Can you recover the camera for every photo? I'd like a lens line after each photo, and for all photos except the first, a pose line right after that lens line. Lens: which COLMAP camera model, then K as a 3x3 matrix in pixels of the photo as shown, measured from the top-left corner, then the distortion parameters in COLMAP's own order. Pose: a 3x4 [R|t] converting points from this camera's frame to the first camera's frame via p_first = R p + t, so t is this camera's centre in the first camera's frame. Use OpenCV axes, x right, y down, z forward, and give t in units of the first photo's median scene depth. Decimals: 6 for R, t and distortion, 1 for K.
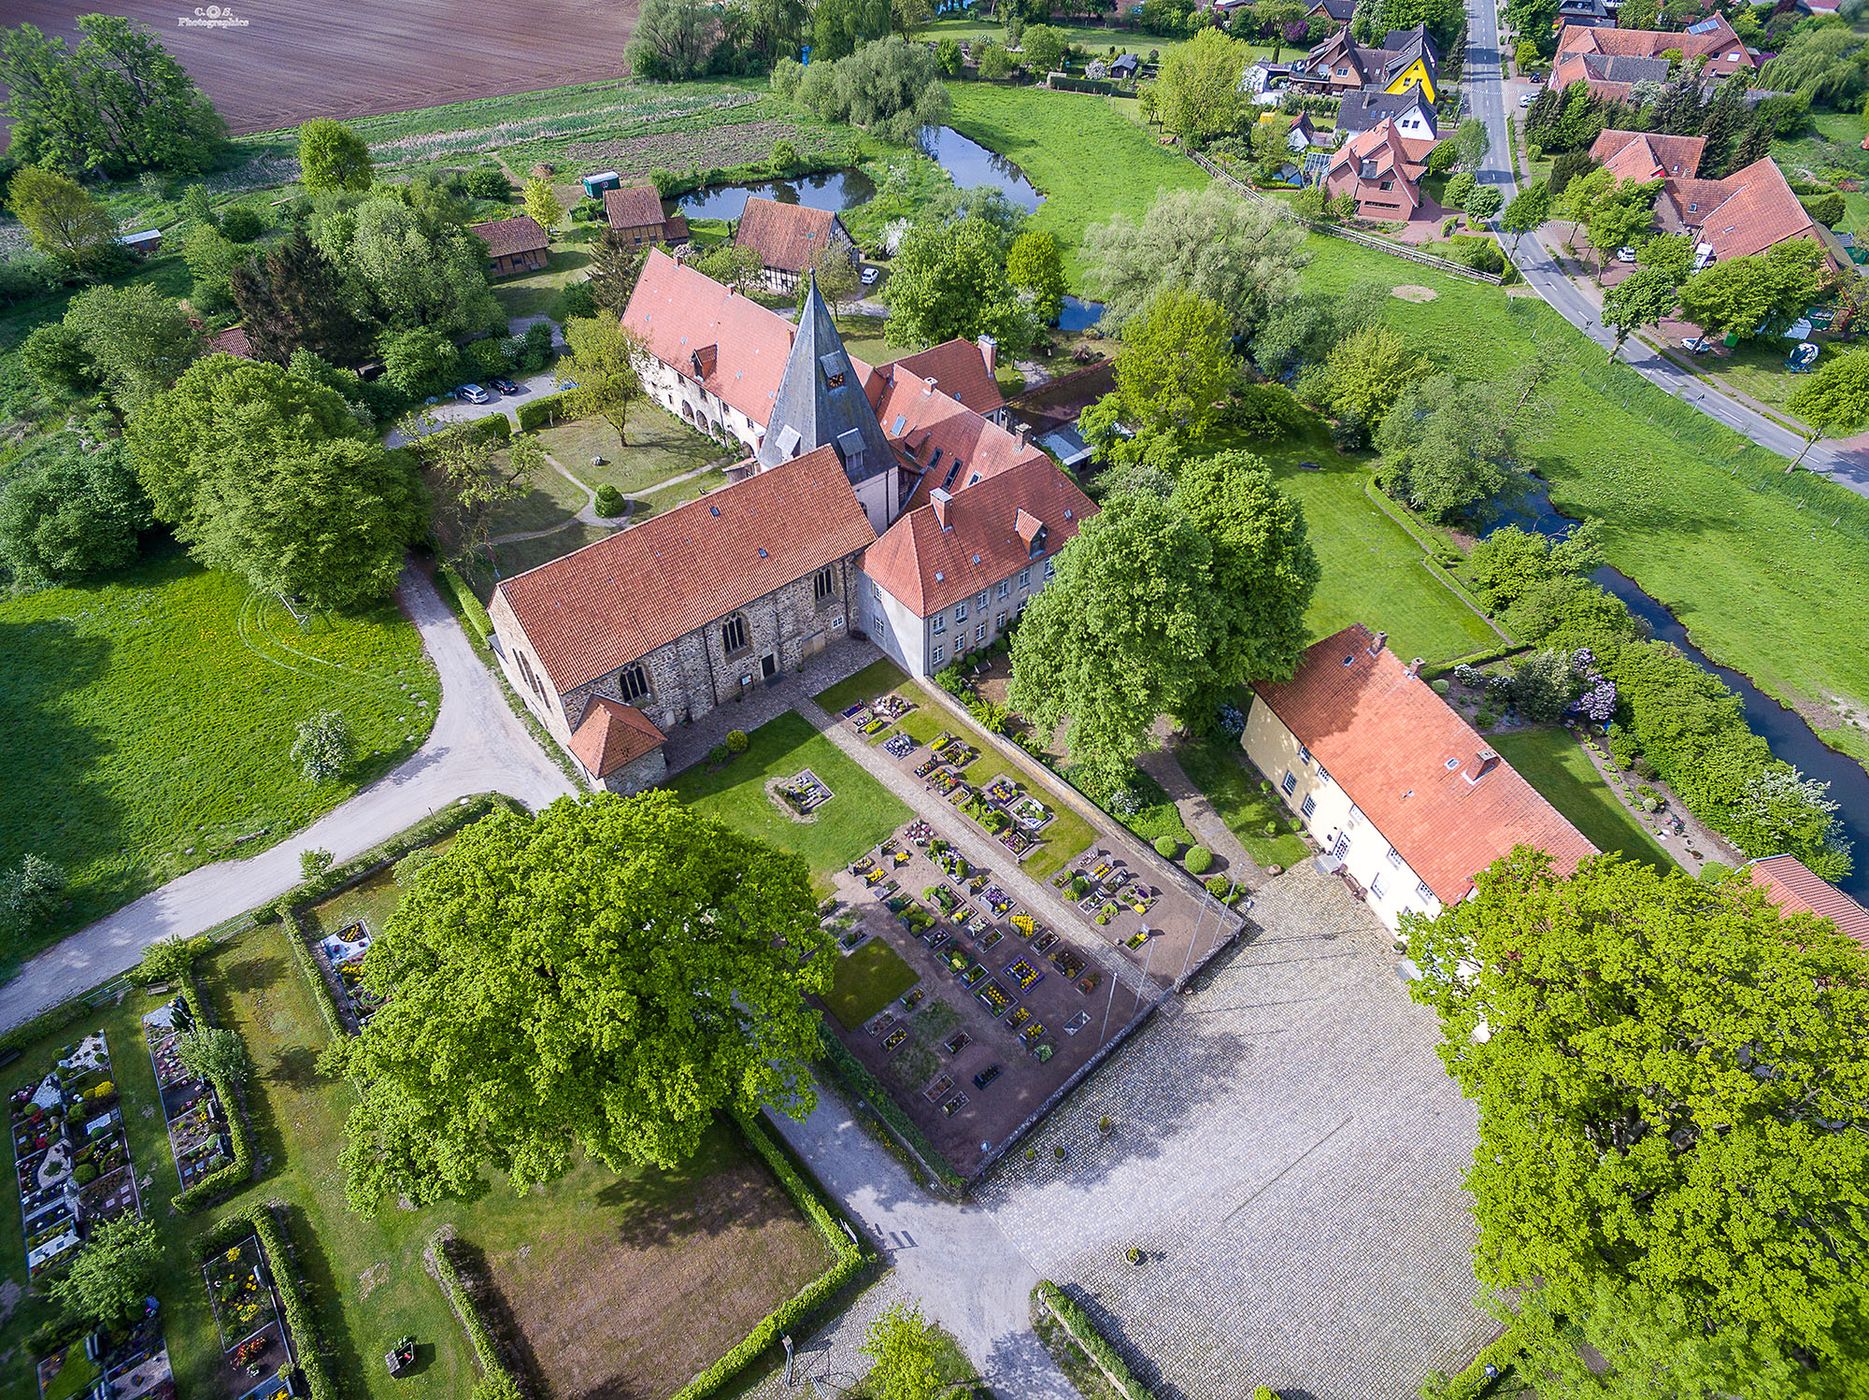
lens RADIAL K [[1029.6, 0, 934.5], [0, 1029.6, 700.0], [0, 0, 1]] dist [0.005119, 0.002208]
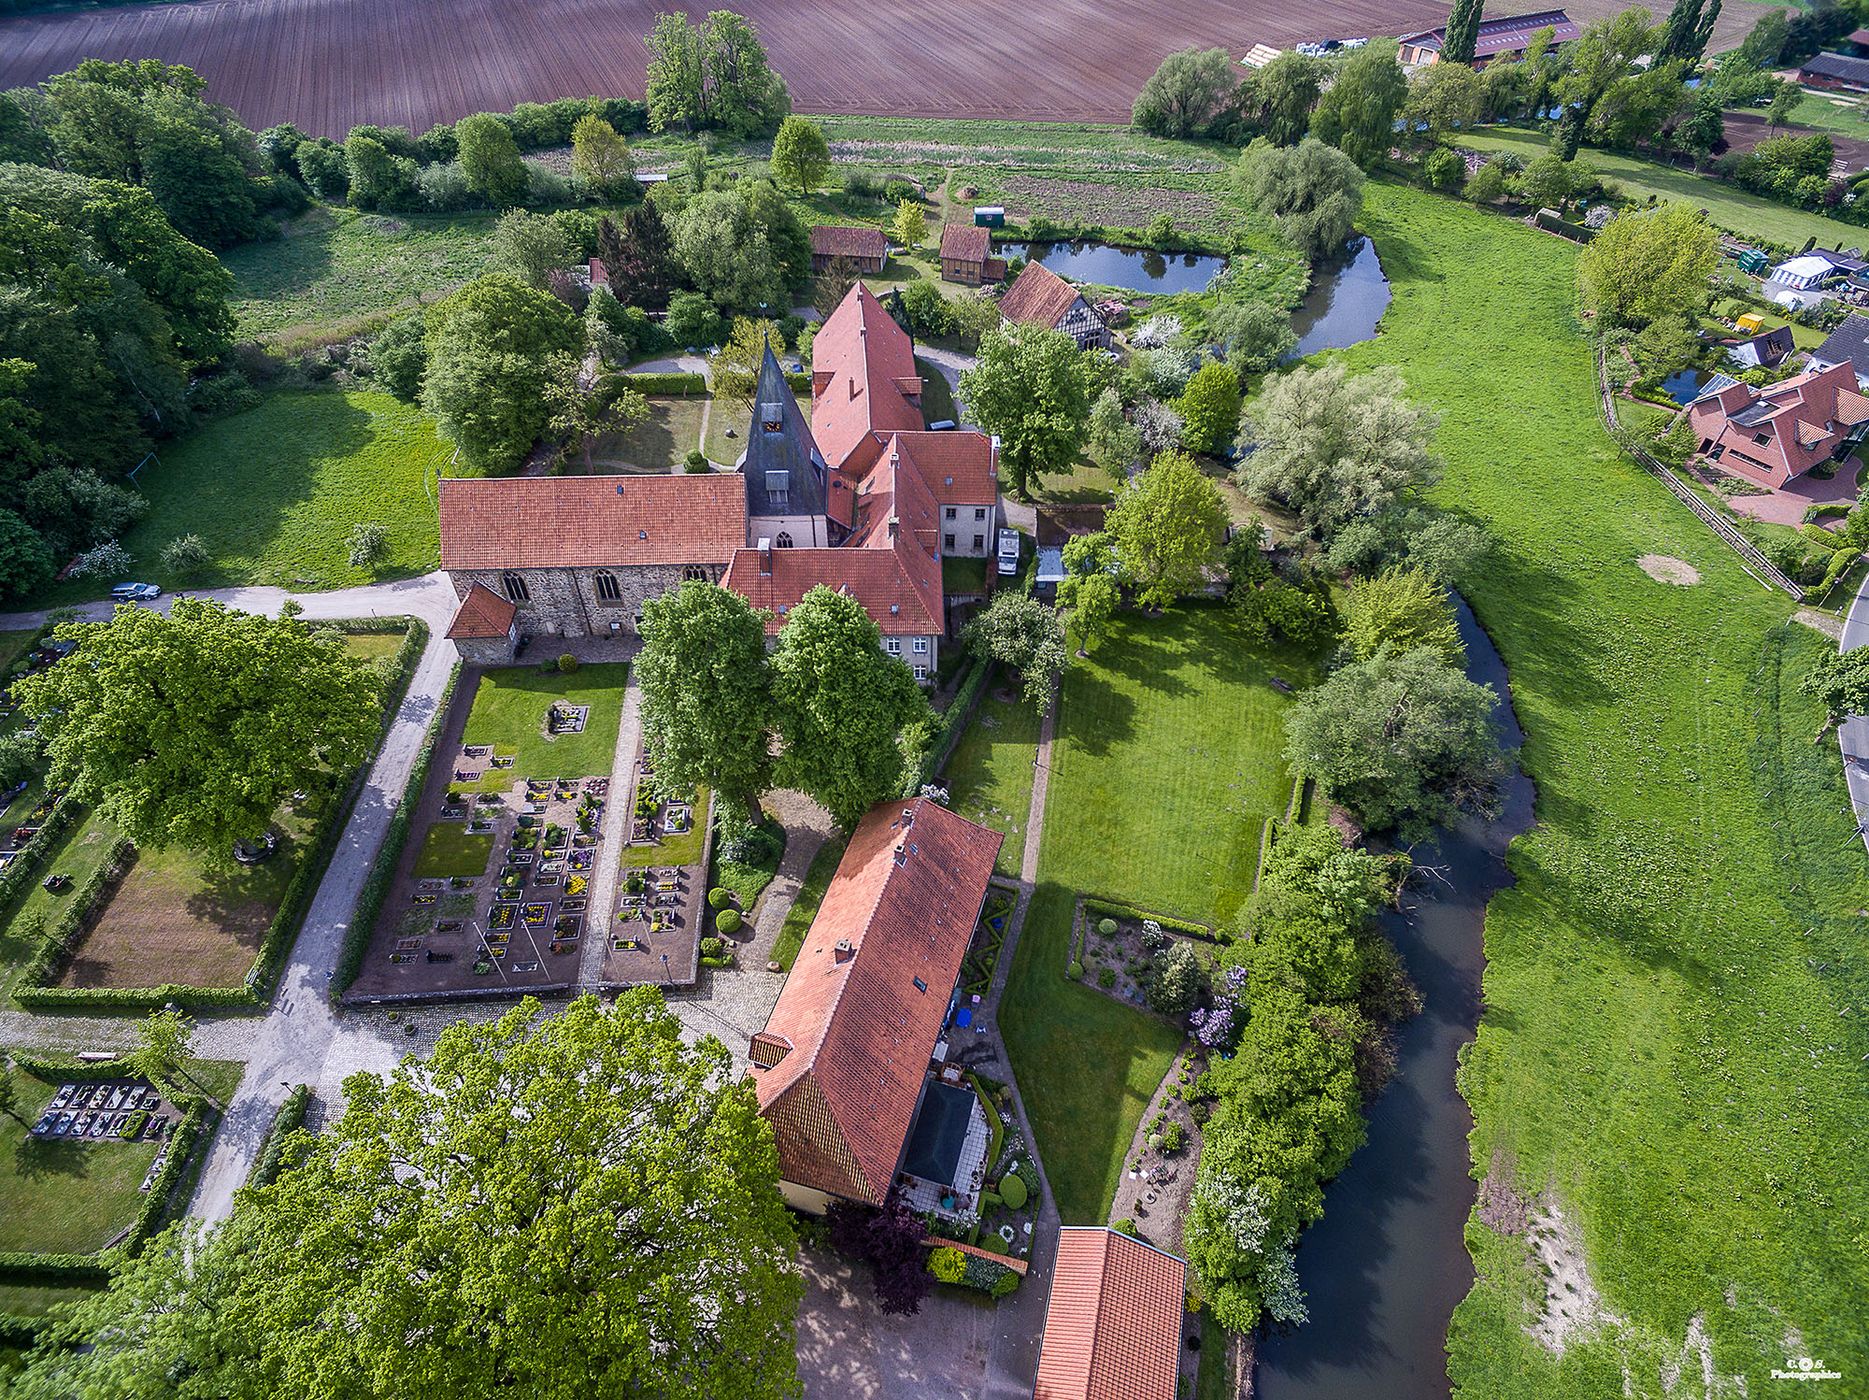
lens RADIAL K [[1029.6, 0, 934.5], [0, 1029.6, 700.0], [0, 0, 1]] dist [0.005119, 0.002208]
pose [[0.791960, 0.428779, -0.434682, 0.718885], [-0.433505, 0.896211, 0.094224, -0.229276], [0.429968, 0.113815, 0.895641, 0.067345]]
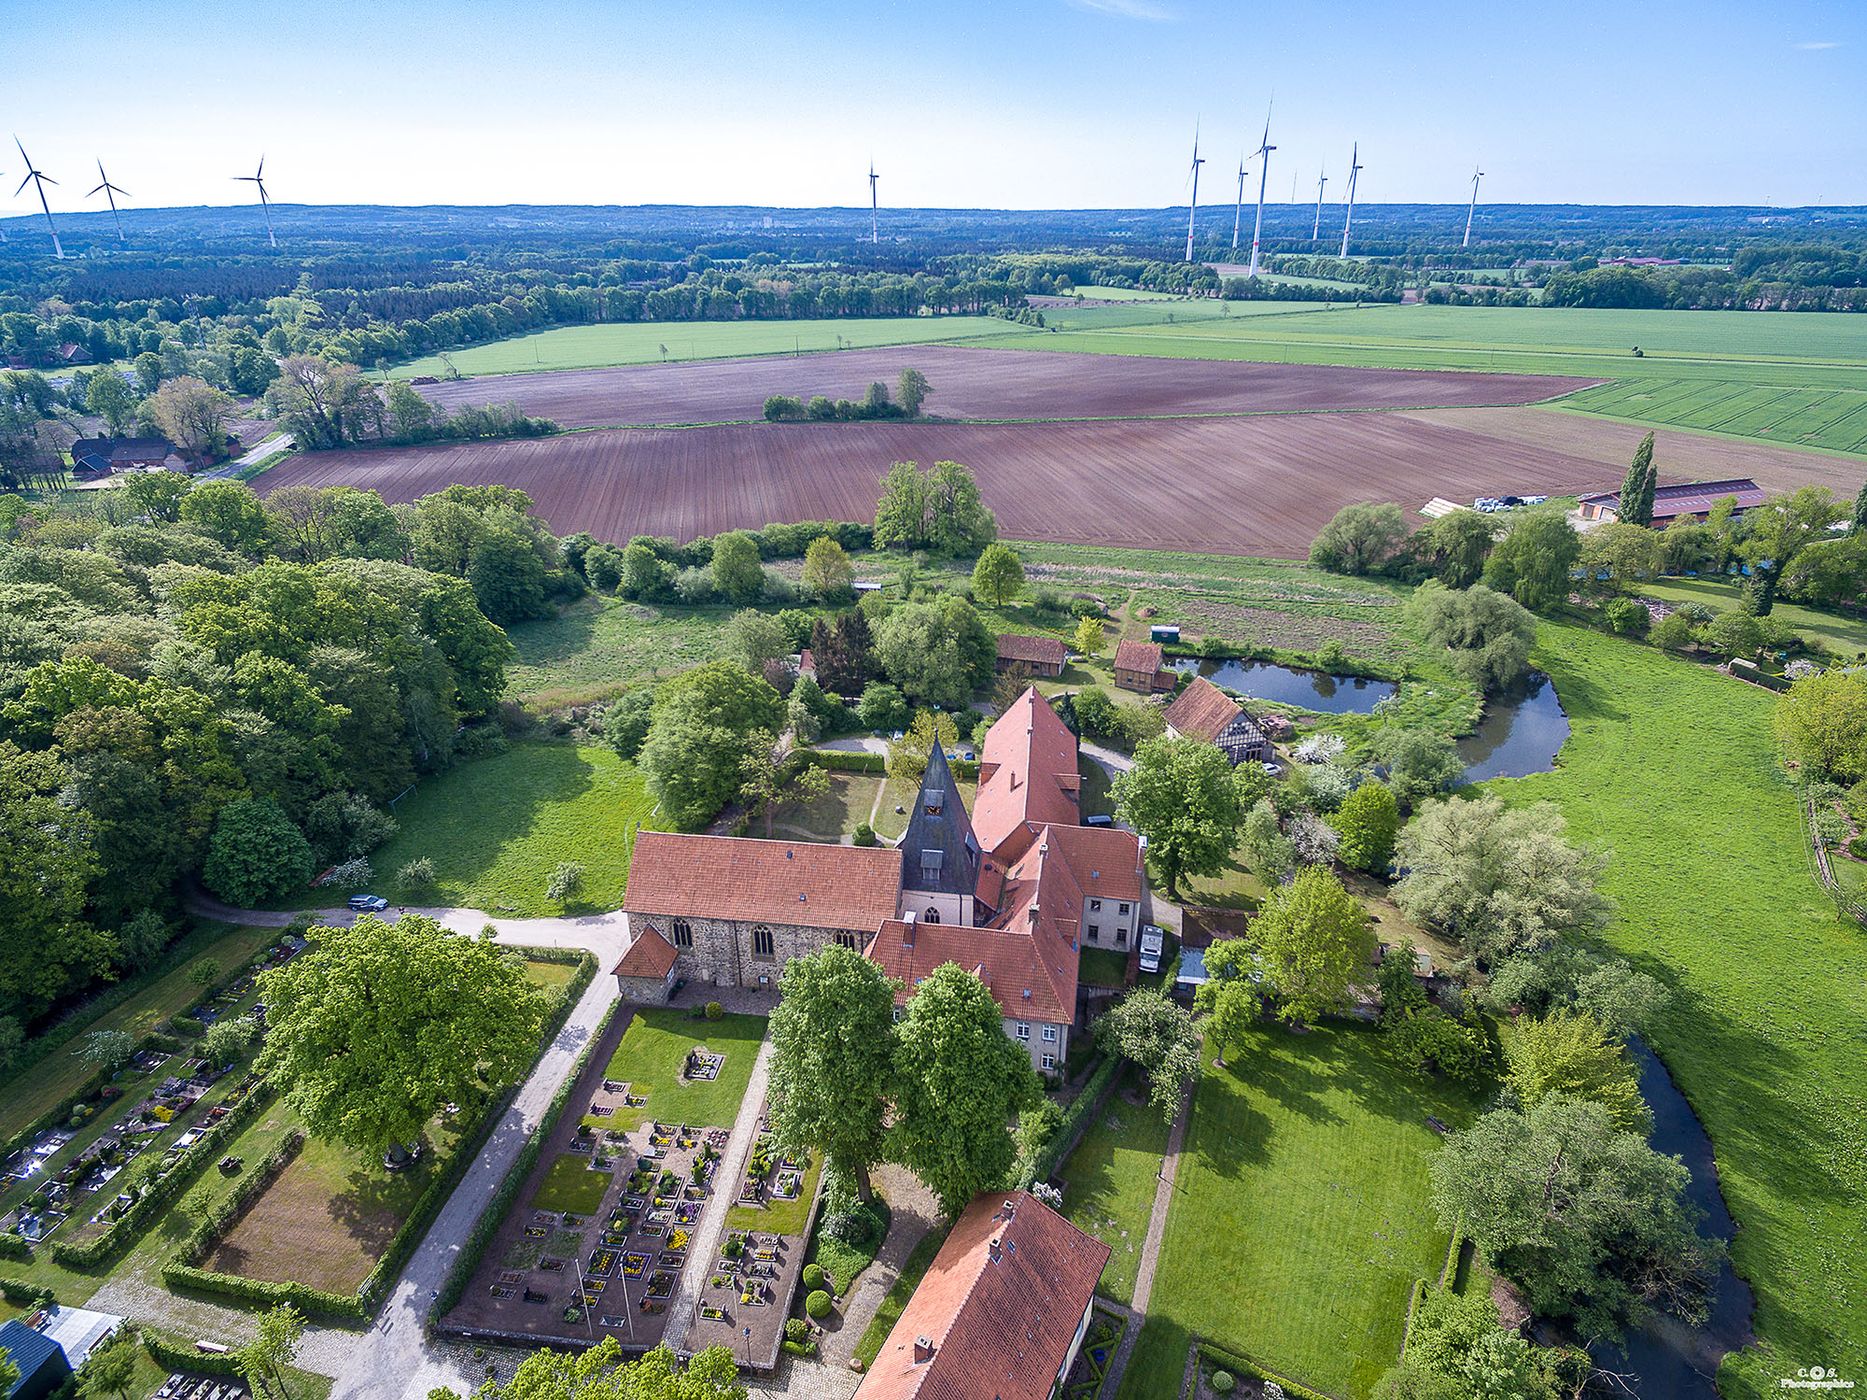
lens RADIAL K [[1069.4, 0, 942.3], [0, 1069.4, 714.9], [0, 0, 1]] dist [0.003108, 0.012106]
pose [[0.666535, 0.309633, -0.678129, 0.806771], [-0.523362, 0.842153, -0.129888, -0.251751], [0.530871, 0.441481, 0.723374, -0.009316]]
